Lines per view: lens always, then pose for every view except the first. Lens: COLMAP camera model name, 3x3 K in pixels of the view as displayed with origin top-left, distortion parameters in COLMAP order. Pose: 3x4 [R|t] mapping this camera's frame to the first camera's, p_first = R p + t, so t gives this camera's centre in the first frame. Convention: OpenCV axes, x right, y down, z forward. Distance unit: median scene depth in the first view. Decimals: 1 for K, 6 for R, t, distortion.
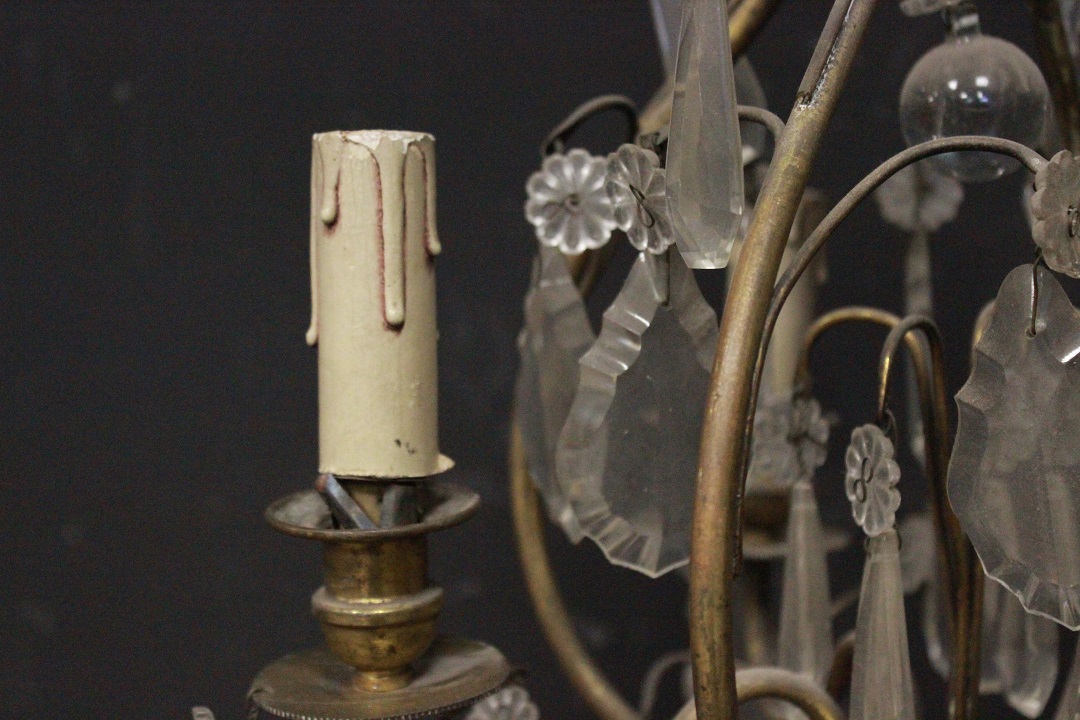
lens RADIAL K [[2434.9, 0, 540.0], [0, 2434.9, 360.0], [0, 0, 1]] dist [-0.131617, -0.312237]
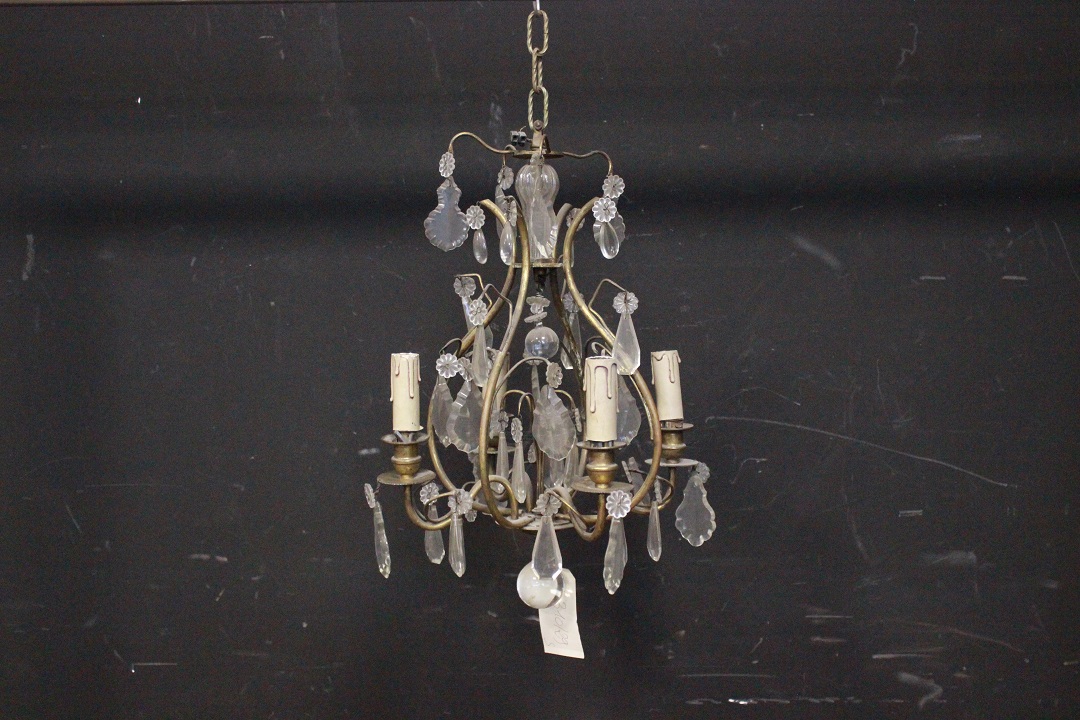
lens RADIAL K [[783.8, 0, 540.0], [0, 783.8, 360.0], [0, 0, 1]] dist [-0.049679, -0.000919]
pose [[0.988443, -0.000529, 0.151591, -0.040635], [0.007432, 0.998961, -0.044972, -0.014900], [-0.151410, 0.045579, 0.987420, -0.443988]]
